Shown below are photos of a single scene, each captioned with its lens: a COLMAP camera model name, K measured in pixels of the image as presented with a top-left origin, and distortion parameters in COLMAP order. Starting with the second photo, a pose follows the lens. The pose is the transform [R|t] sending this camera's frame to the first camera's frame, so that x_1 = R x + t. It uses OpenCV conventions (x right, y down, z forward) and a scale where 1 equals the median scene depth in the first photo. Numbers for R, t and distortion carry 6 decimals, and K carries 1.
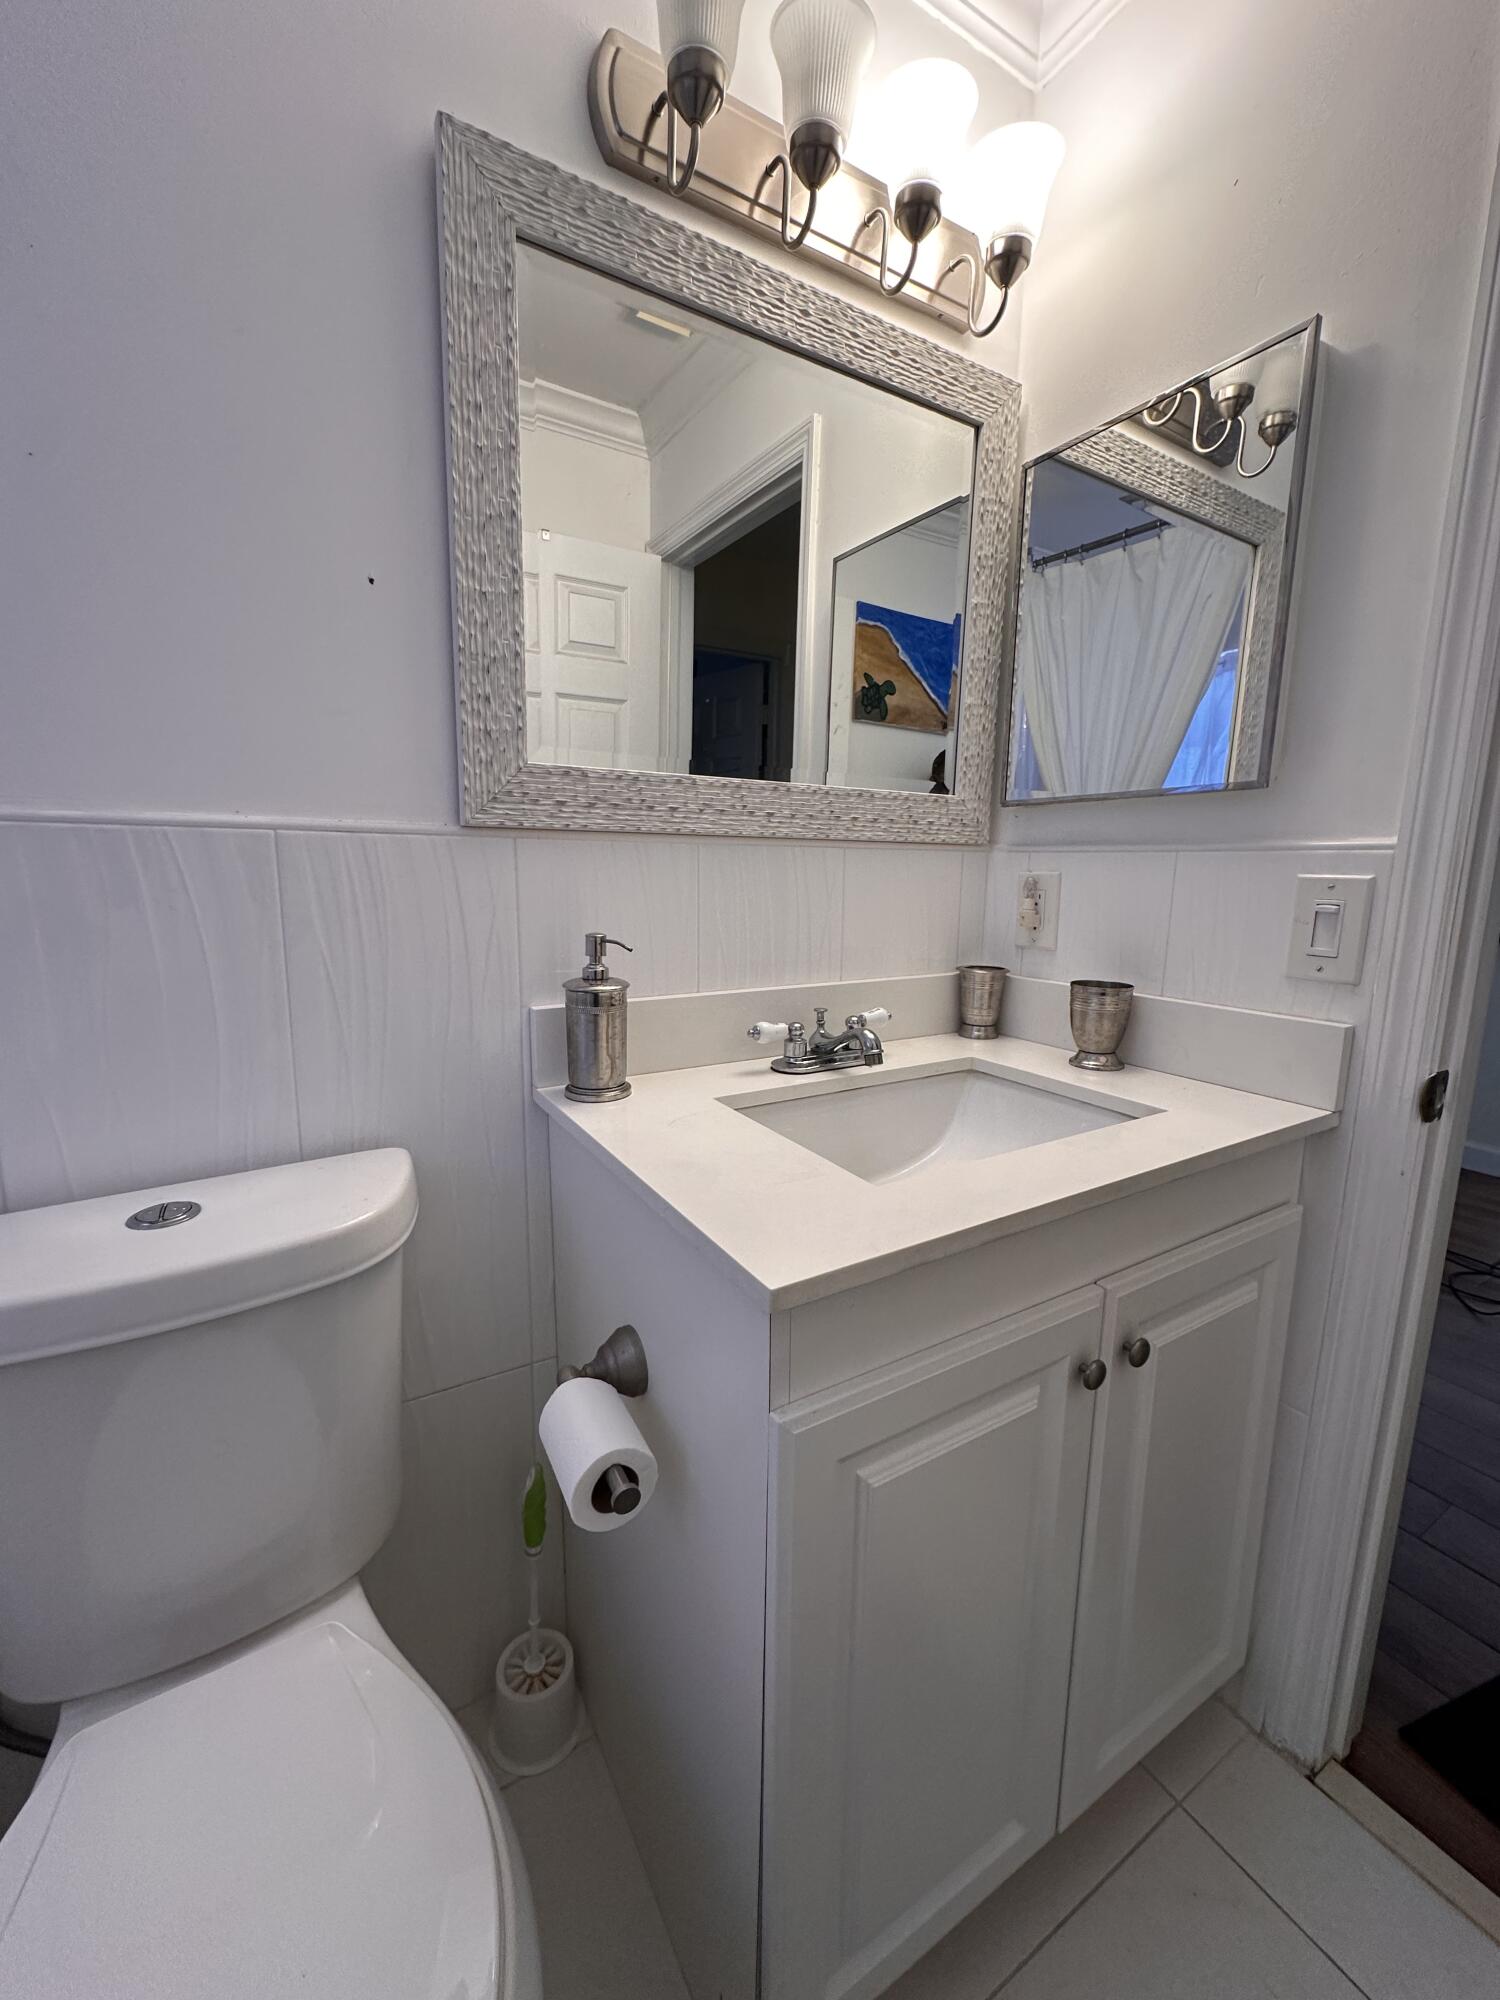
lens RADIAL K [[795.9, 0, 740.7], [0, 795.9, 1000.9], [0, 0, 1]] dist [-0.012834, 0.001797]
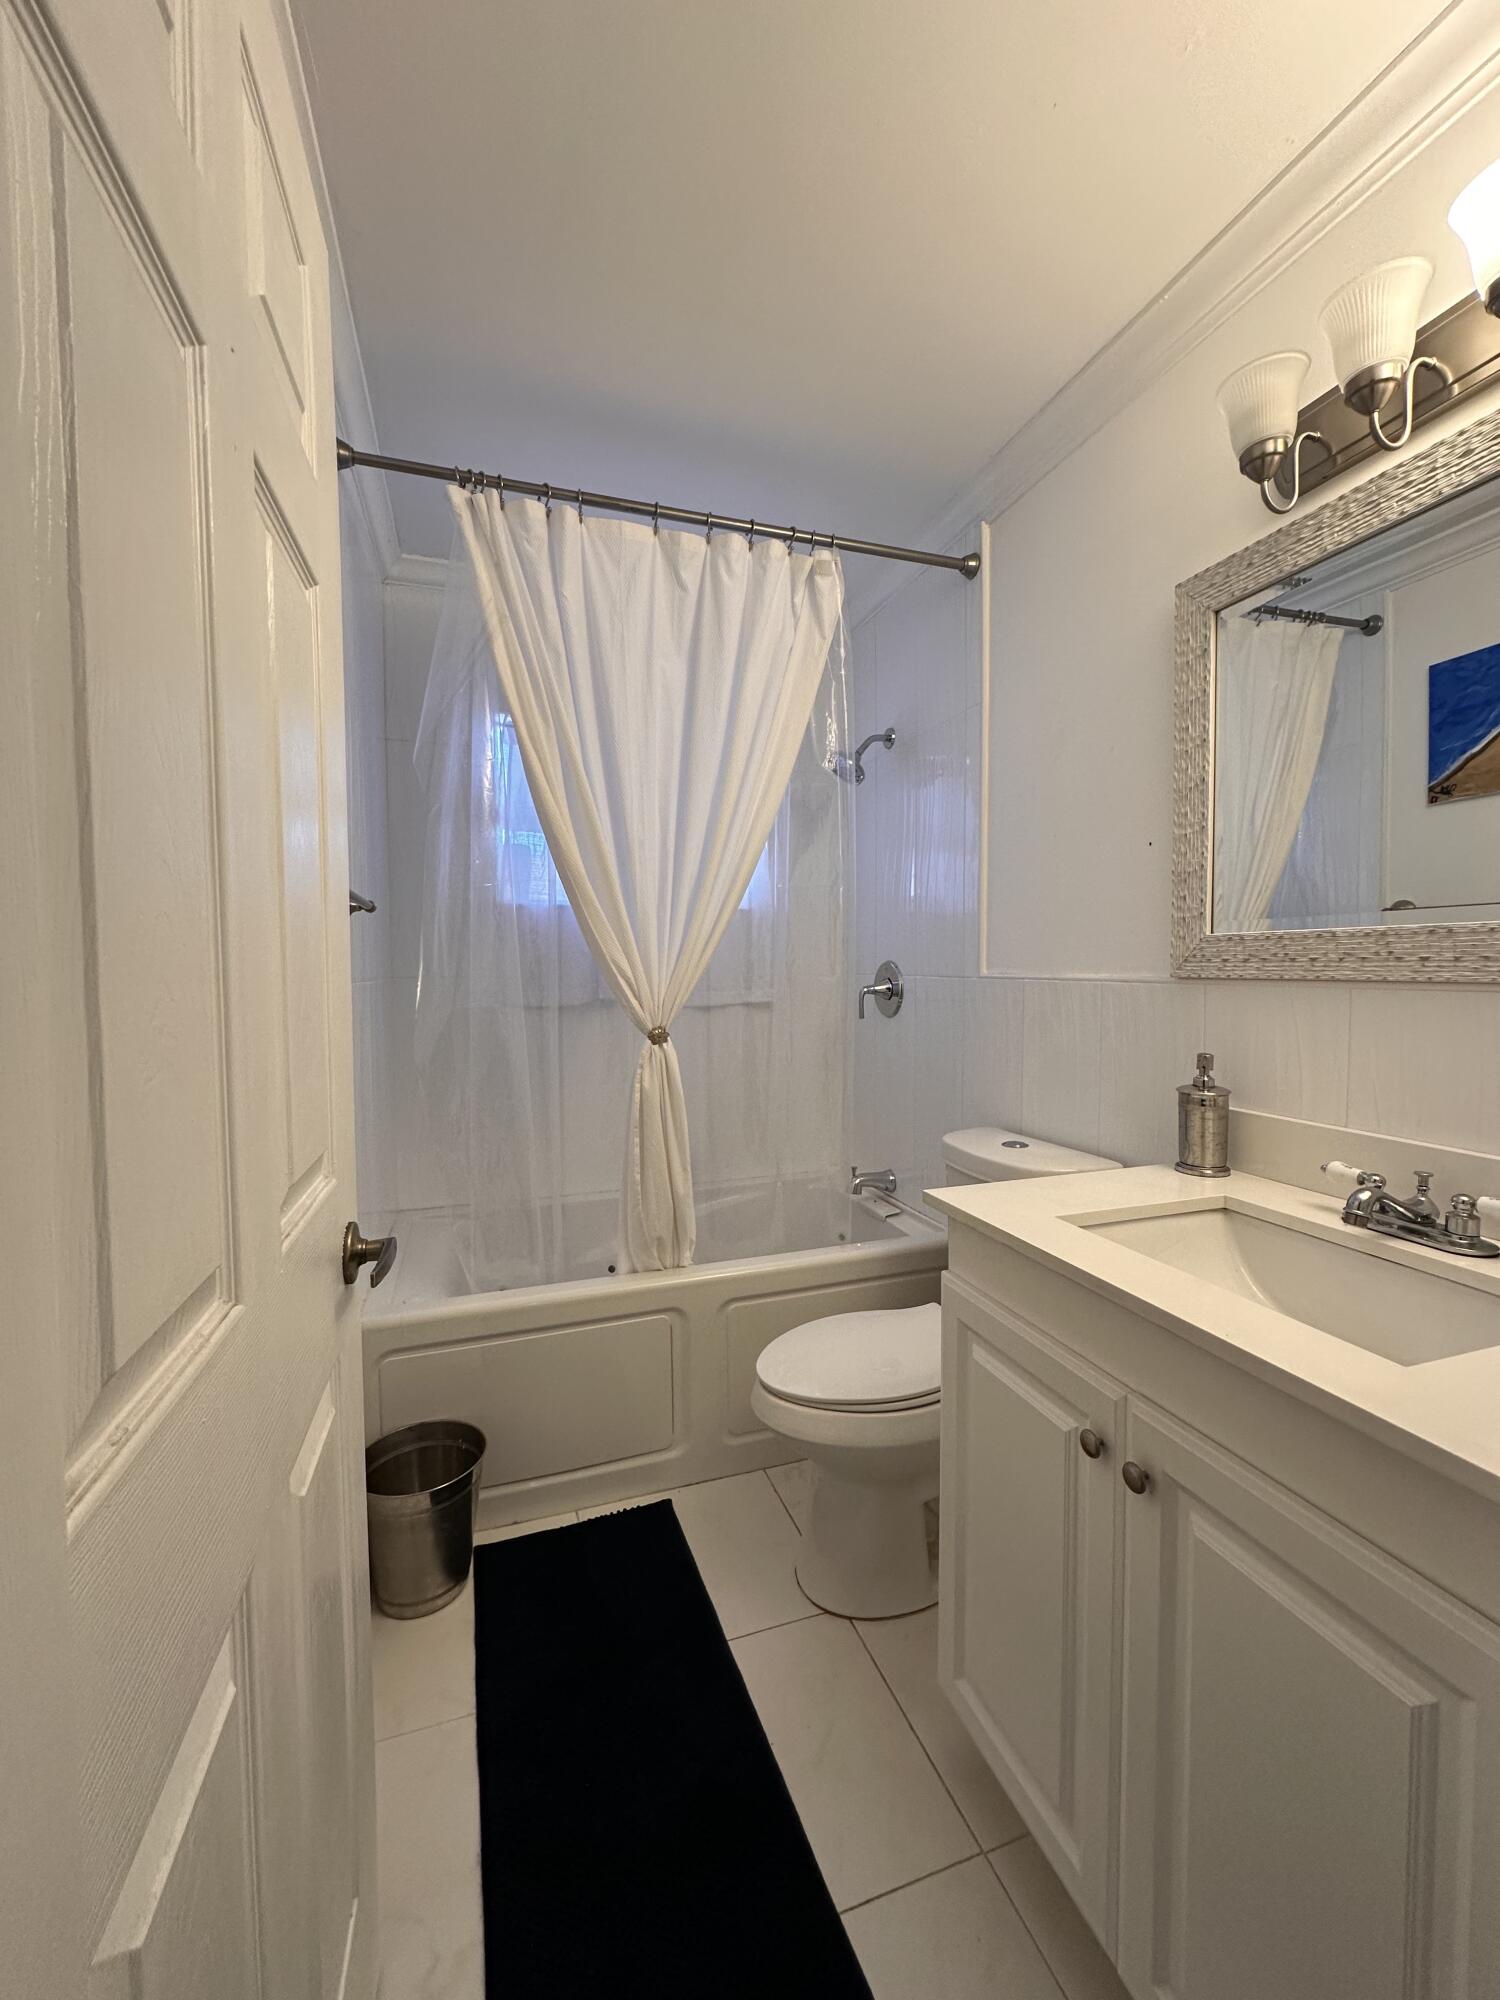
lens RADIAL K [[795.9, 0, 749.5], [0, 795.9, 999.8], [0, 0, 1]] dist [-0.012834, 0.001797]
pose [[-0.214504, 0.023925, -0.976430, 1.268823], [-0.169068, 0.983700, 0.061245, -0.120687], [0.961979, 0.178220, -0.206962, 0.481153]]
